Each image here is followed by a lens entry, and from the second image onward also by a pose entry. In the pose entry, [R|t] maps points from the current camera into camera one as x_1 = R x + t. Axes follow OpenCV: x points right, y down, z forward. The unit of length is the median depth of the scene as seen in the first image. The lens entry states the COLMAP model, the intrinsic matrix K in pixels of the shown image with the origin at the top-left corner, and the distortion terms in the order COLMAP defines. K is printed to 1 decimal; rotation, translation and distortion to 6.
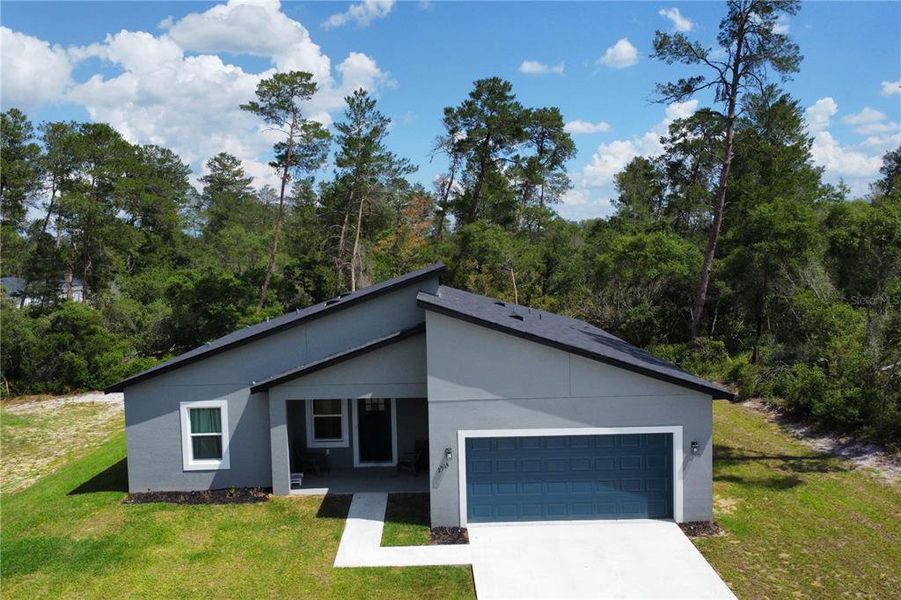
lens RADIAL K [[787.8, 0, 418.3], [0, 787.8, 295.5], [0, 0, 1]] dist [0.007393, 0.007410]
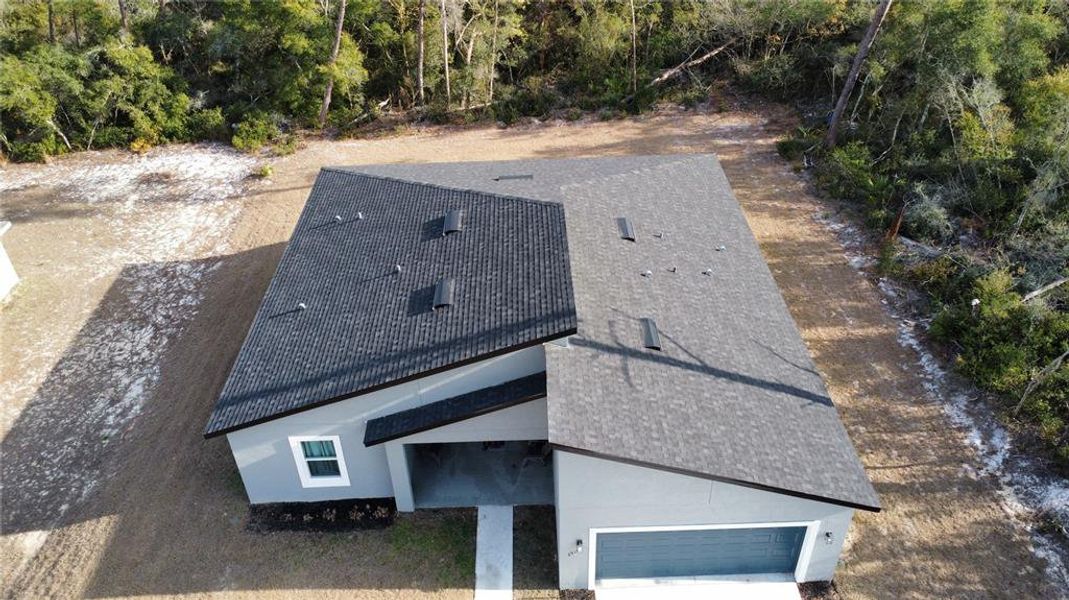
lens RADIAL K [[792.6, 0, 534.6], [0, 792.6, 294.0], [0, 0, 1]] dist [0.005881, 0.004337]
pose [[0.999452, -0.017994, 0.027781, -0.032747], [0.000453, 0.846675, 0.532110, -0.496427], [-0.033097, -0.531806, 0.846219, 0.280793]]
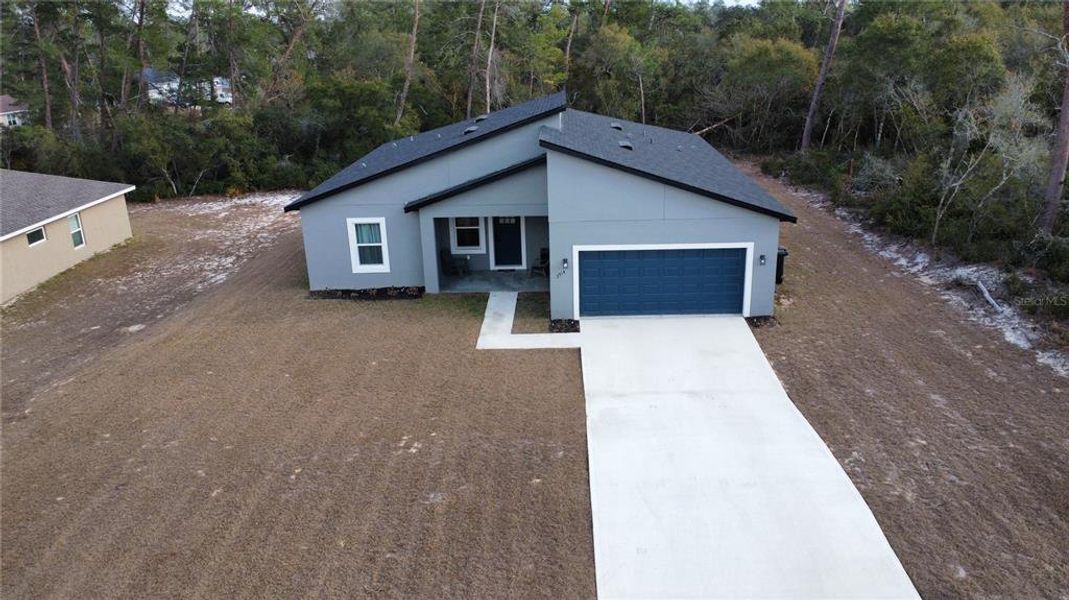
lens RADIAL K [[792.6, 0, 534.6], [0, 792.6, 294.0], [0, 0, 1]] dist [0.005881, 0.004337]
pose [[0.999652, 0.004241, -0.026040, 0.019372], [0.002775, 0.964619, 0.263632, -0.071994], [0.026237, -0.263613, 0.964272, -0.194413]]
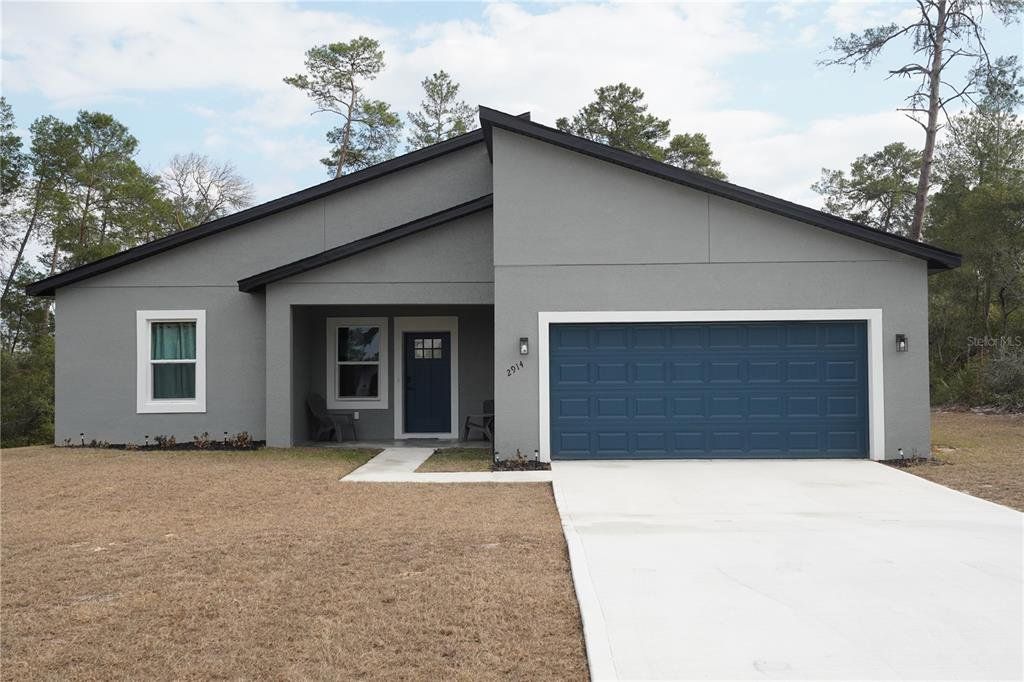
lens RADIAL K [[1005.7, 0, 509.3], [0, 1005.7, 342.5], [0, 0, 1]] dist [0.029712, -0.007256]
pose [[0.999653, 0.016897, -0.020198, 0.036635], [-0.018820, 0.994895, -0.099143, 0.236992], [0.018419, 0.099489, 0.994868, 0.139095]]
